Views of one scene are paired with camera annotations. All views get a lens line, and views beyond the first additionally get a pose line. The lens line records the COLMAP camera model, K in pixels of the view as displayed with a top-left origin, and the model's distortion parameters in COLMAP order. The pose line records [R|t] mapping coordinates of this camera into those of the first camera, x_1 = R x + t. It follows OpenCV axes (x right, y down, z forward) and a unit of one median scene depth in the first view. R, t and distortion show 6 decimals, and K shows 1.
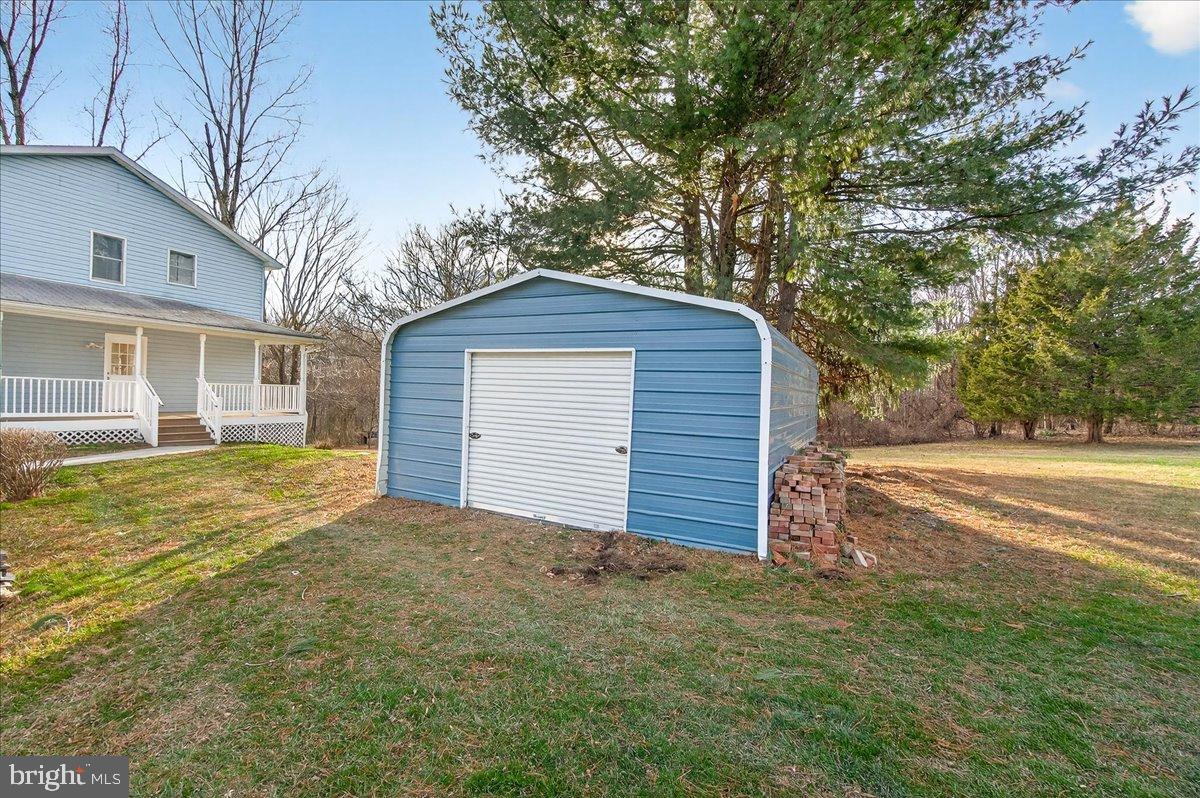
lens RADIAL K [[519.2, 0, 585.3], [0, 519.2, 400.1], [0, 0, 1]] dist [-0.001971, -0.000227]
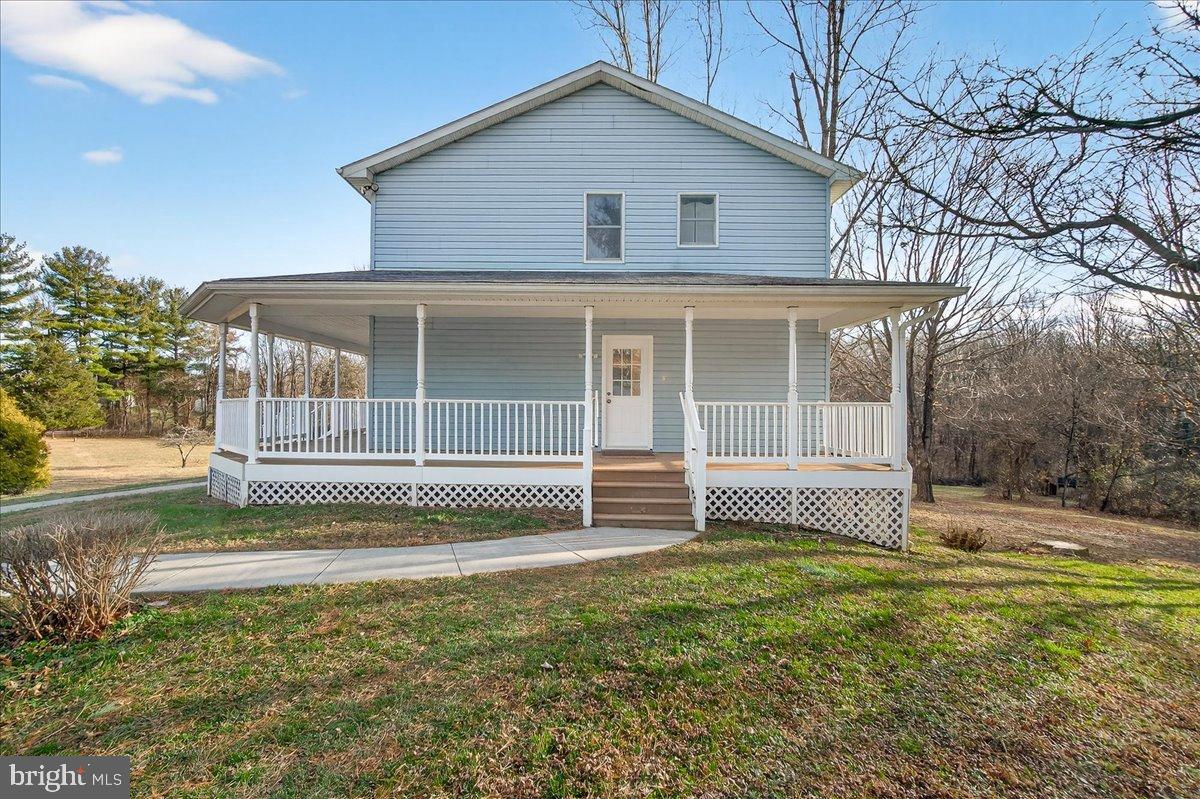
lens RADIAL K [[519.2, 0, 585.3], [0, 519.2, 400.6], [0, 0, 1]] dist [-0.001971, -0.000227]
pose [[0.430289, -0.044384, -0.901600, -0.319392], [-0.002014, 0.998741, -0.050127, -0.007880], [0.902689, 0.023385, 0.429658, 0.685188]]
